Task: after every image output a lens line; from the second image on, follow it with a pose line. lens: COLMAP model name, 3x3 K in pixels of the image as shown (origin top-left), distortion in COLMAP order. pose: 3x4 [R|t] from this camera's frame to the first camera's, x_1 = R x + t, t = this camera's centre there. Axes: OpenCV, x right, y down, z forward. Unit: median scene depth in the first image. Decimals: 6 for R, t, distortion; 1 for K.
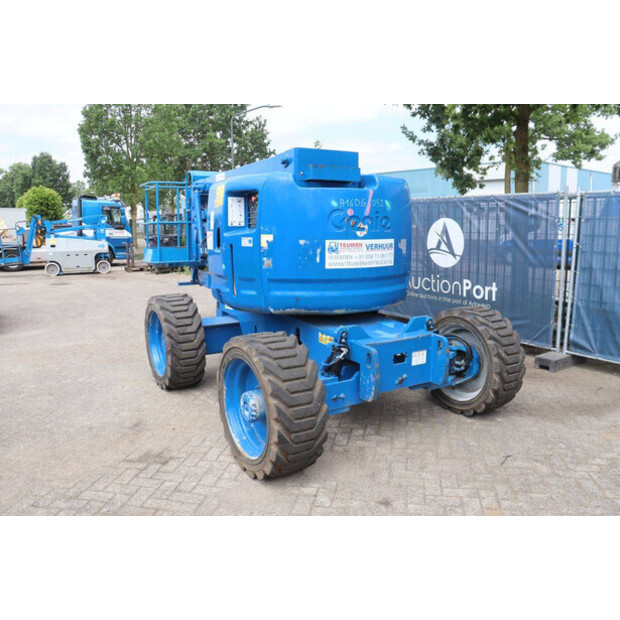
lens RADIAL K [[504.9, 0, 324.1], [0, 504.9, 310.1], [0, 0, 1]] dist [-0.163841, 0.129420]
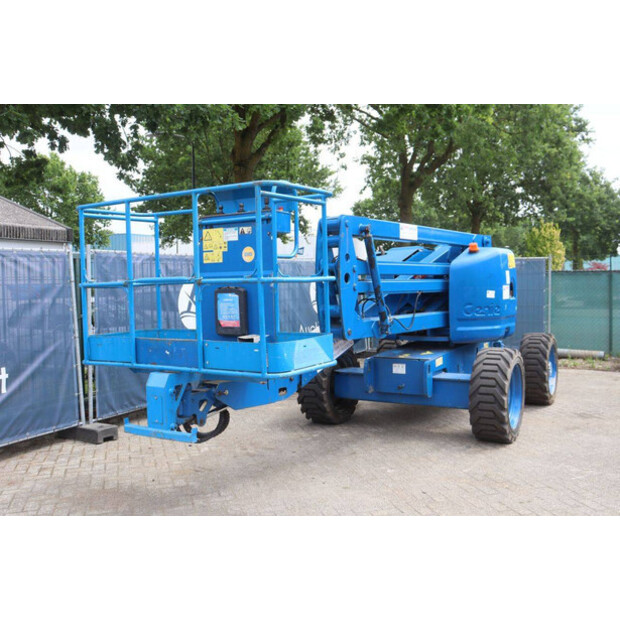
lens RADIAL K [[621.0, 0, 310.0], [0, 621.0, 310.0], [0, 0, 1]] dist [-0.051556, 0.018540]
pose [[-0.438256, -0.034869, 0.898173, -1.676324], [0.166653, 0.978770, 0.119315, -0.425656], [-0.883266, 0.201974, -0.423141, 2.451043]]
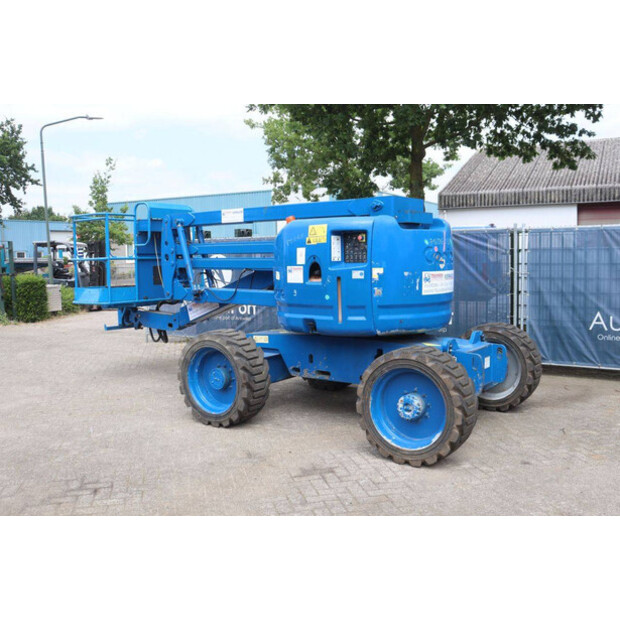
lens RADIAL K [[610.7, 0, 321.3], [0, 610.7, 313.0], [0, 0, 1]] dist [-0.132989, 0.246672]
pose [[0.921909, -0.046591, 0.384594, -0.775731], [0.076540, 0.995079, -0.062926, 0.034714], [-0.379769, 0.087449, 0.920939, -0.257824]]
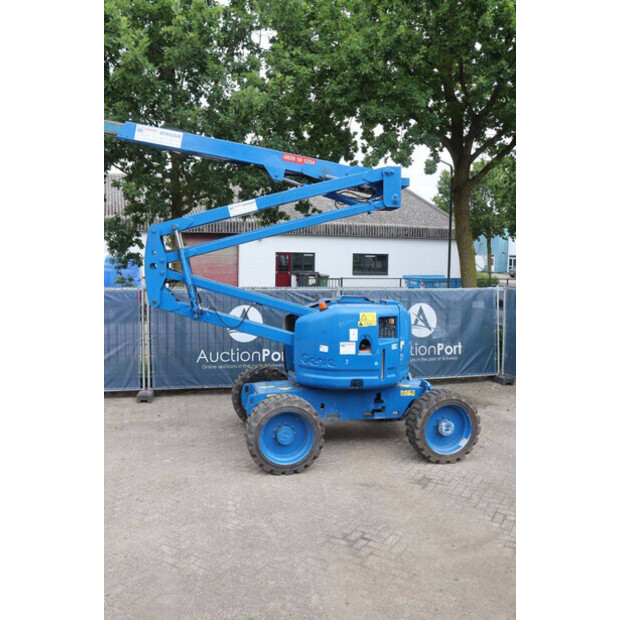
lens RADIAL K [[562.5, 0, 310.0], [0, 562.5, 310.0], [0, 0, 1]] dist [-0.092577, 0.019464]
pose [[0.359906, -0.077346, 0.929777, -2.036419], [0.141103, 0.989607, 0.027704, -0.354021], [-0.922257, 0.121224, 0.367079, 0.542597]]
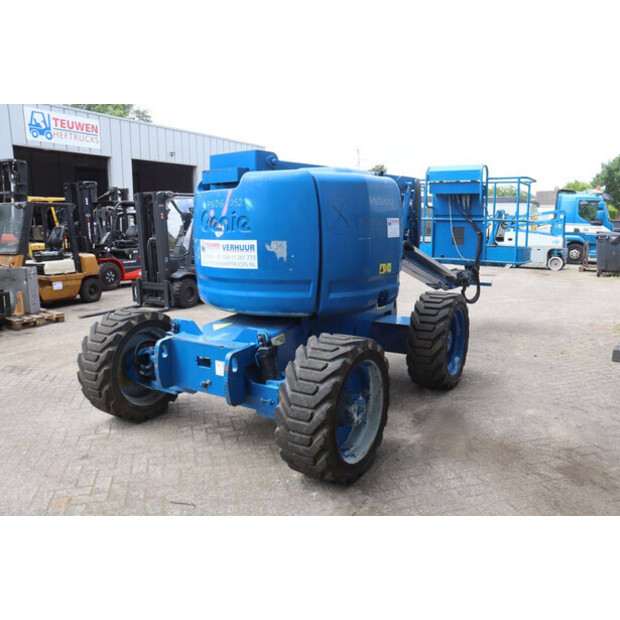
lens RADIAL K [[511.6, 0, 320.7], [0, 511.6, 308.3], [0, 0, 1]] dist [-0.139414, 0.092115]
pose [[0.436064, 0.150630, -0.887220, 1.081243], [-0.145391, 0.984732, 0.095727, -0.130784], [0.888093, 0.087251, 0.451306, 0.724084]]
